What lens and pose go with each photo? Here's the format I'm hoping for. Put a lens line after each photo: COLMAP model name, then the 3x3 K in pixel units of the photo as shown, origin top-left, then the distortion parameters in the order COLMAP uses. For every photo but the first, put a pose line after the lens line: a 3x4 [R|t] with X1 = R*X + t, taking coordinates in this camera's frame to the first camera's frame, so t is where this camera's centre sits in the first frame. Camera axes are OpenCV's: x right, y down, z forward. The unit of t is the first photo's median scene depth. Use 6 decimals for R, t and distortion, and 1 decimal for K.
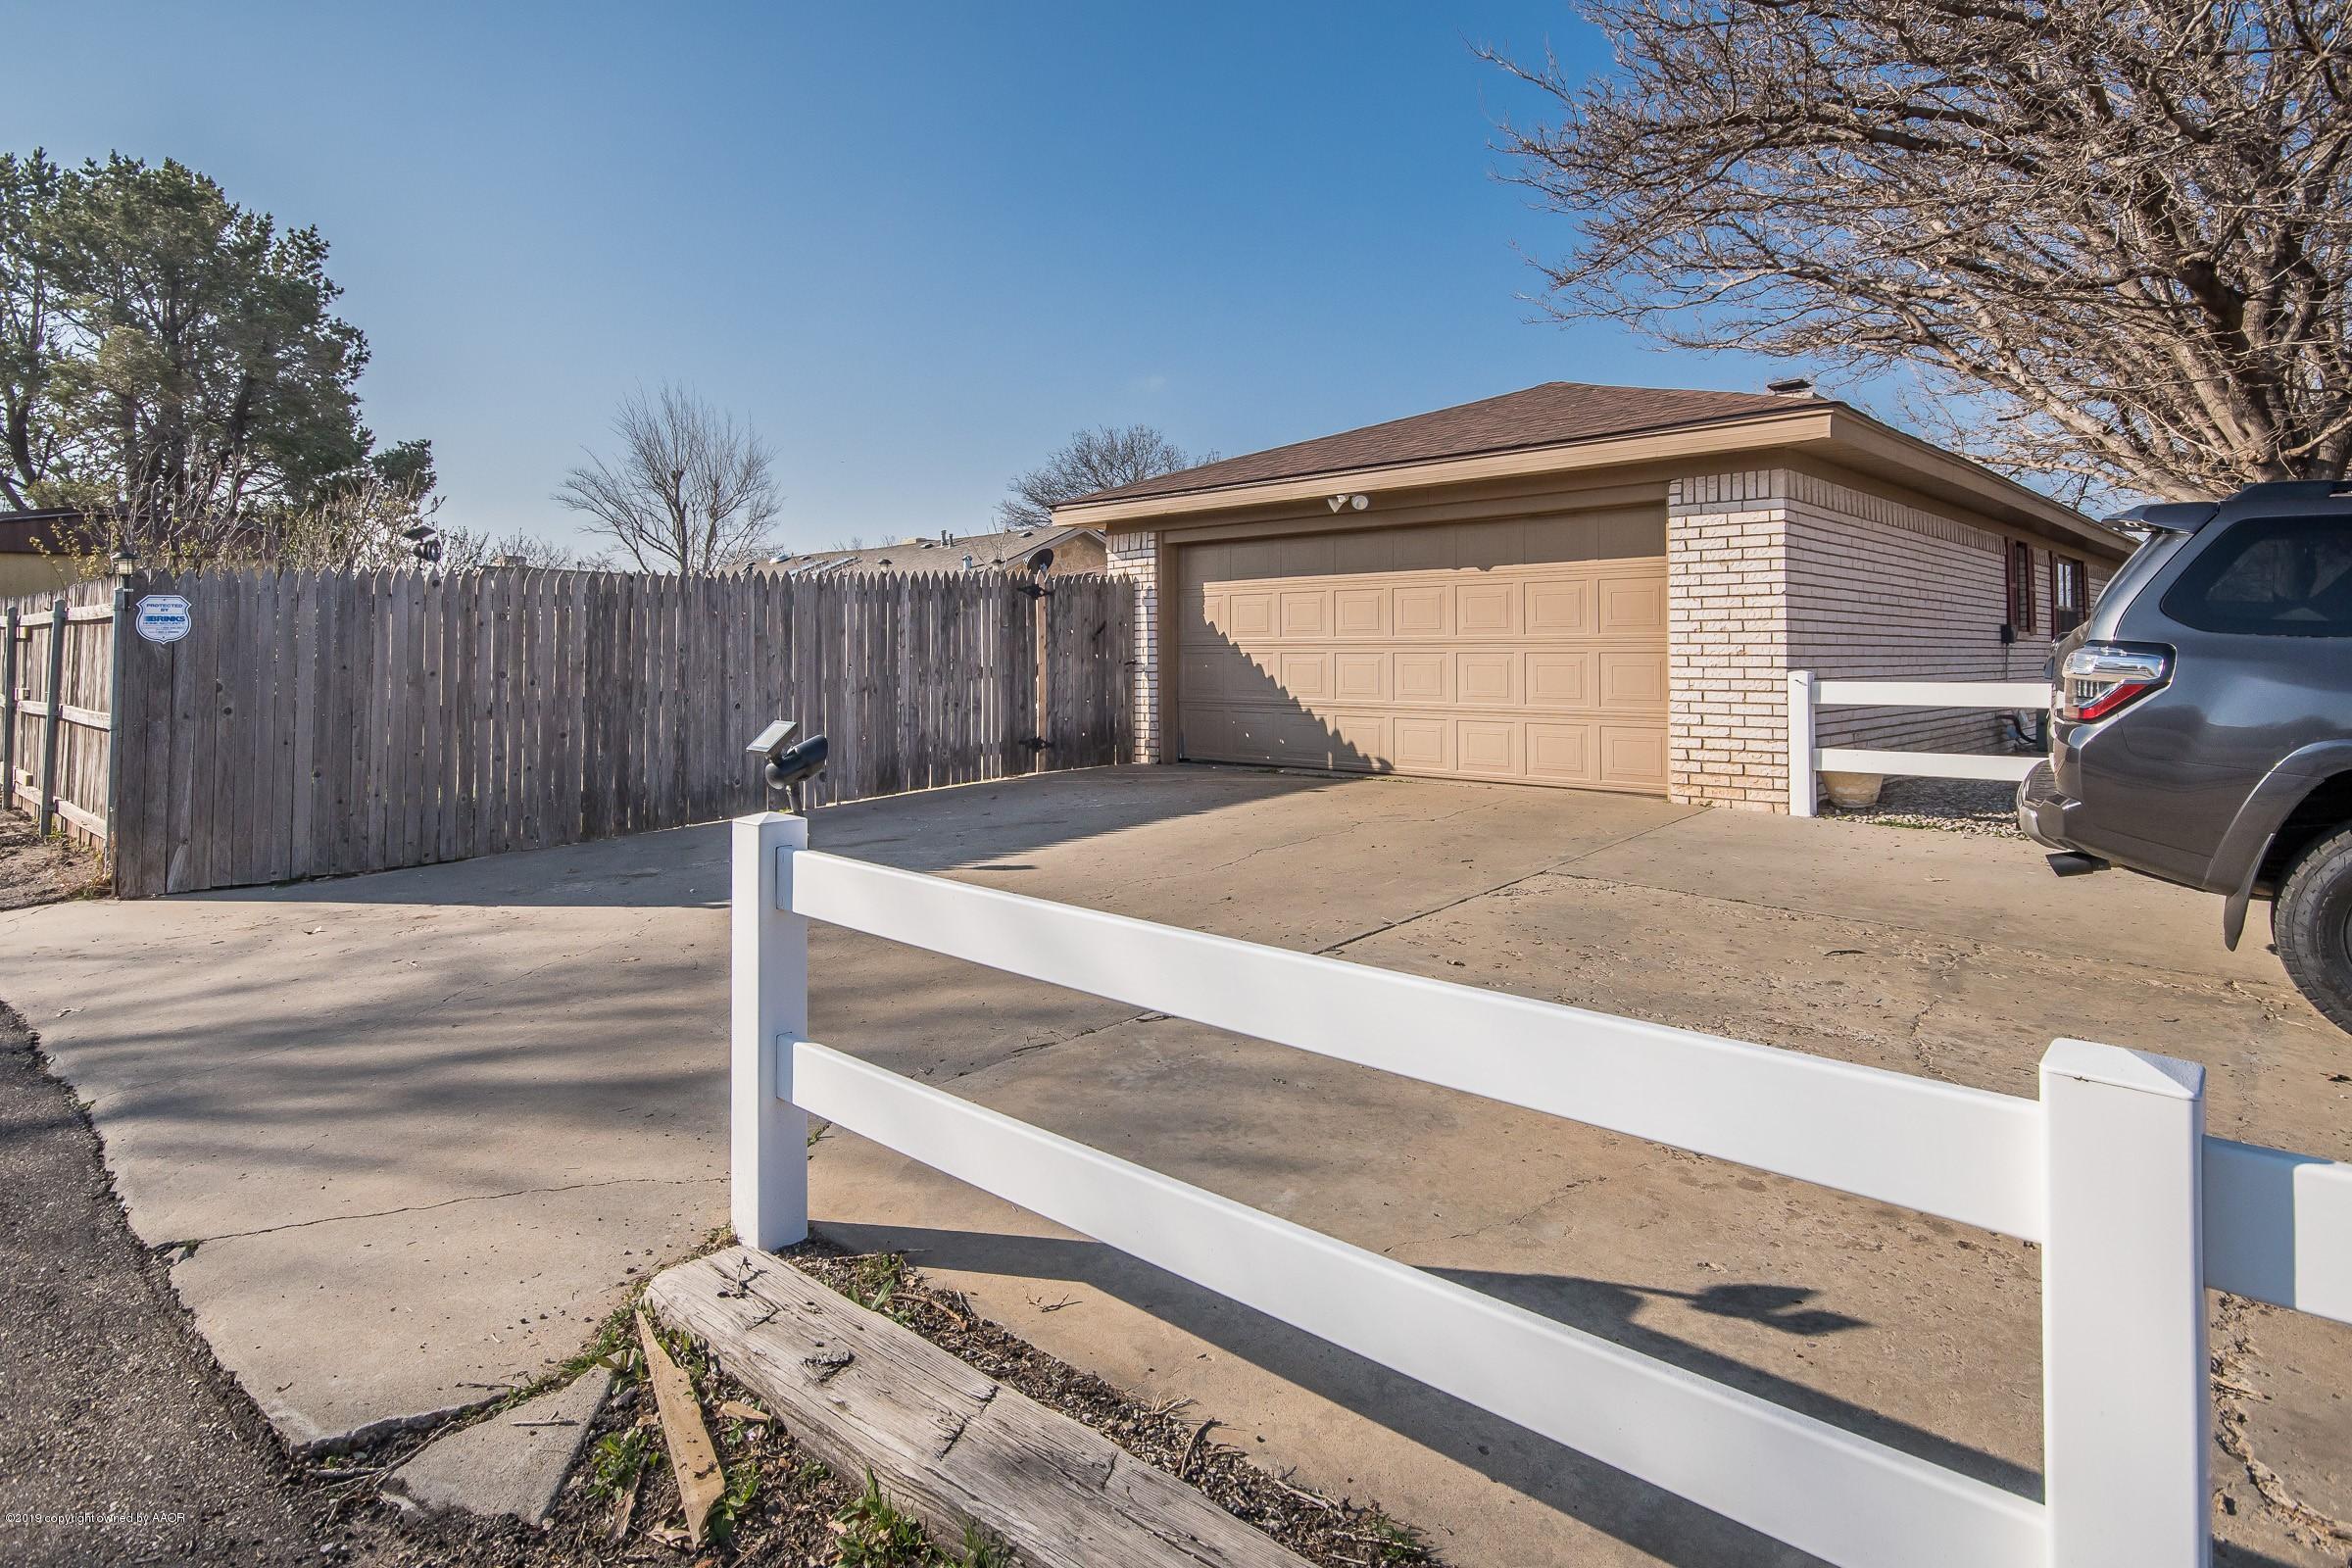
lens RADIAL K [[1293.7, 0, 1178.7], [0, 1293.7, 704.7], [0, 0, 1]] dist [-0.004168, -0.002805]
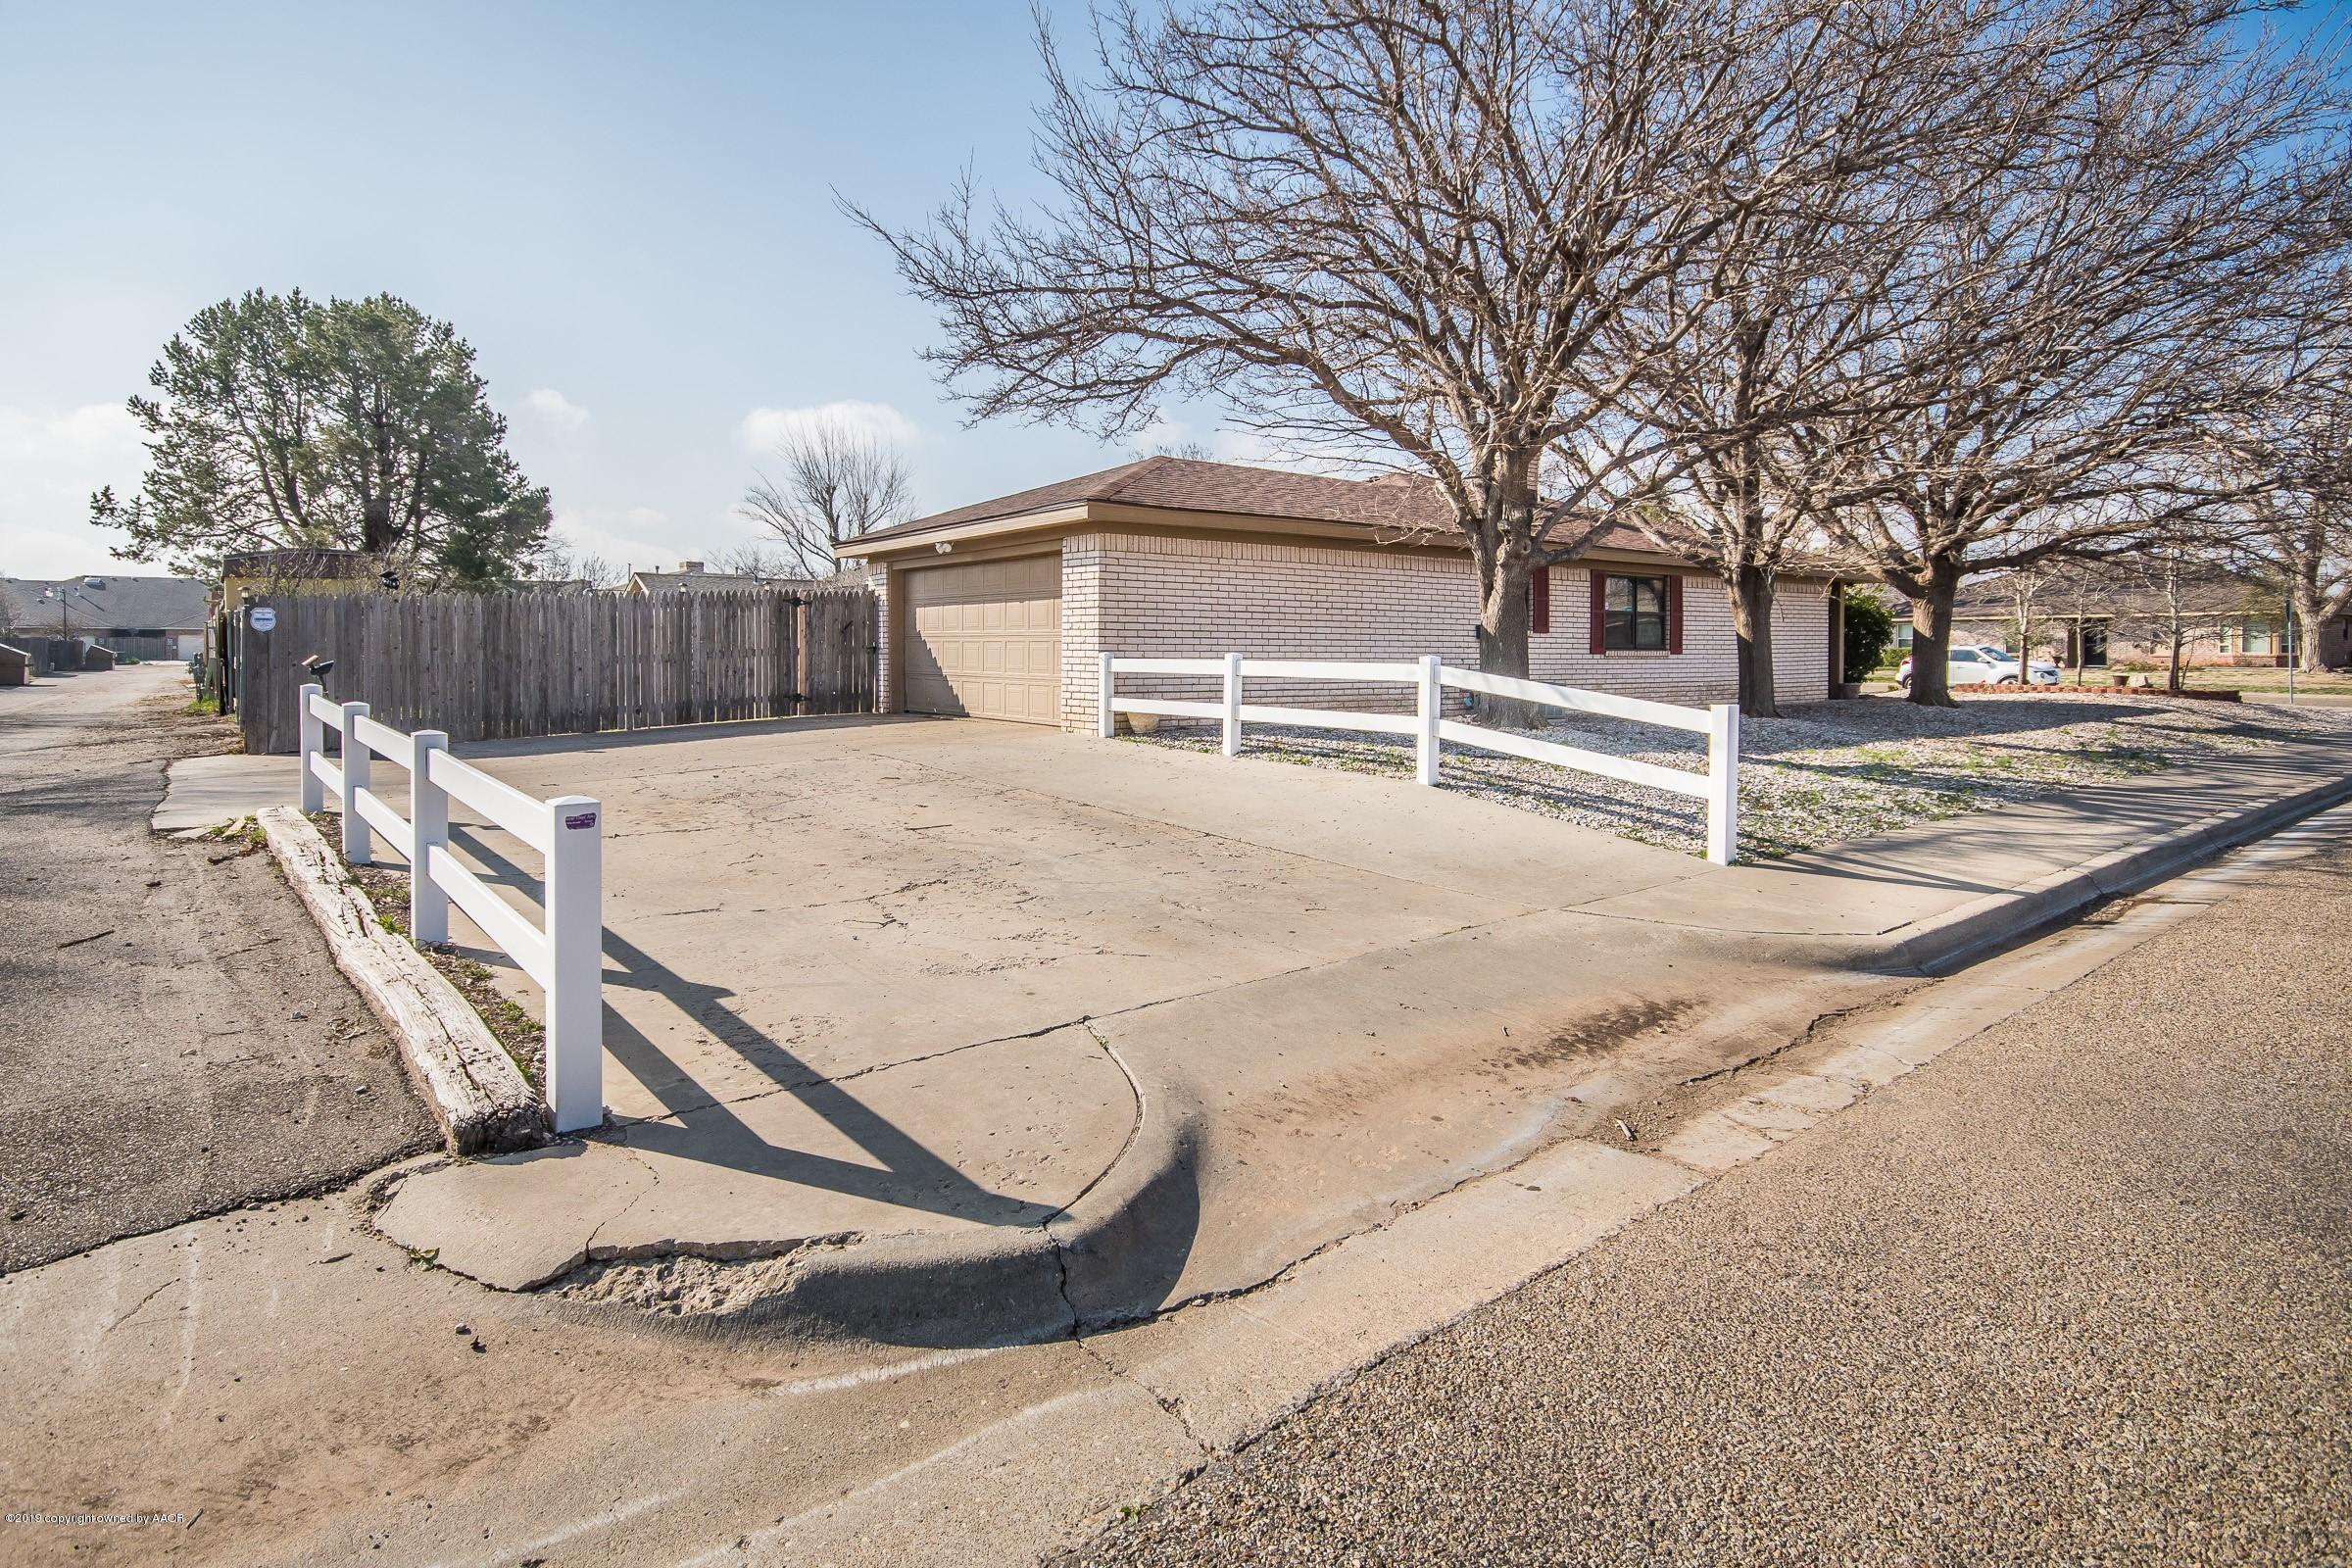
lens RADIAL K [[1287.6, 0, 1182.6], [0, 1287.6, 780.3], [0, 0, 1]] dist [0.002412, -0.000156]
pose [[0.982923, 0.025808, -0.182199, 0.670663], [-0.014268, 0.997825, 0.064362, 0.023406], [0.183464, -0.060663, 0.981153, -0.495282]]
